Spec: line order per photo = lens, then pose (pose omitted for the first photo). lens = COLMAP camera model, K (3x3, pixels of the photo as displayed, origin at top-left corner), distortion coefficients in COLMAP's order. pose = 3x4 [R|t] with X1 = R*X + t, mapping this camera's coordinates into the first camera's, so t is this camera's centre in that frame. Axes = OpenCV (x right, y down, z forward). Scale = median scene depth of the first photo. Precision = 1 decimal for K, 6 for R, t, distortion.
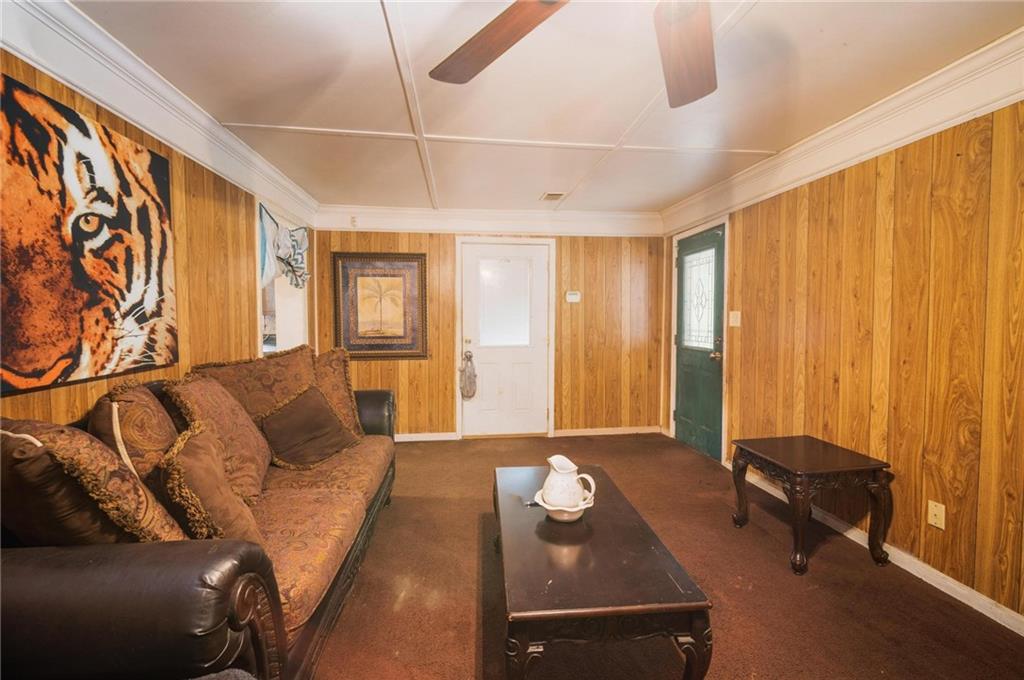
lens RADIAL K [[431.9, 0, 512.0], [0, 431.9, 340.0], [0, 0, 1]] dist [-0.010527, -0.000994]
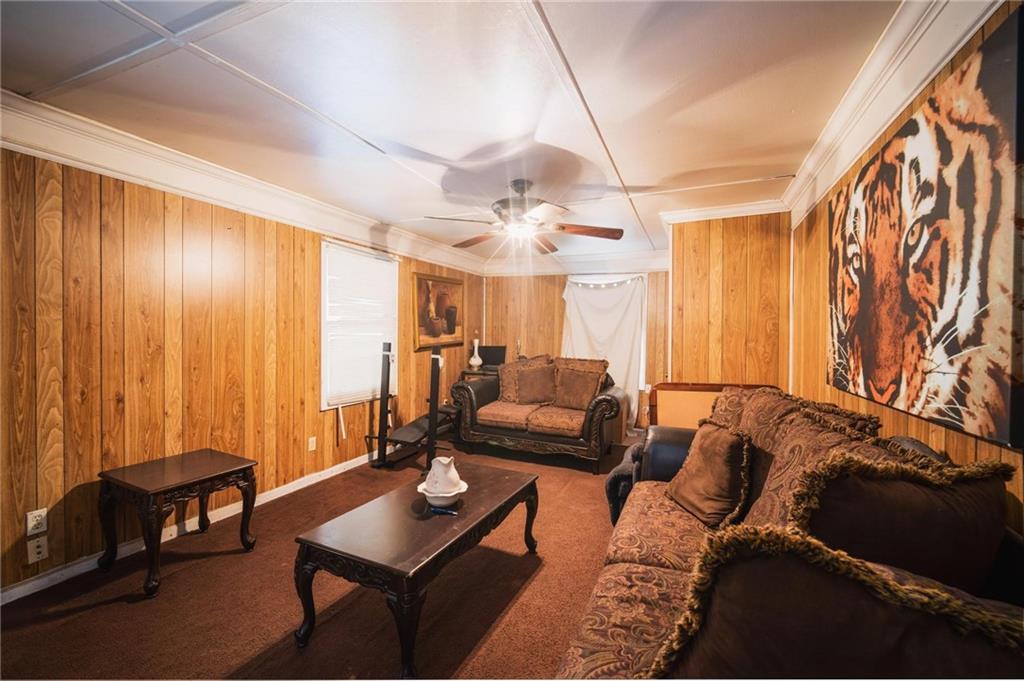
lens RADIAL K [[431.9, 0, 512.0], [0, 431.9, 340.5], [0, 0, 1]] dist [-0.010527, -0.000994]
pose [[-0.866299, -0.015850, 0.499274, -0.619556], [0.016866, 0.997998, 0.060948, -0.108404], [-0.499240, 0.061220, -0.864298, 1.856925]]
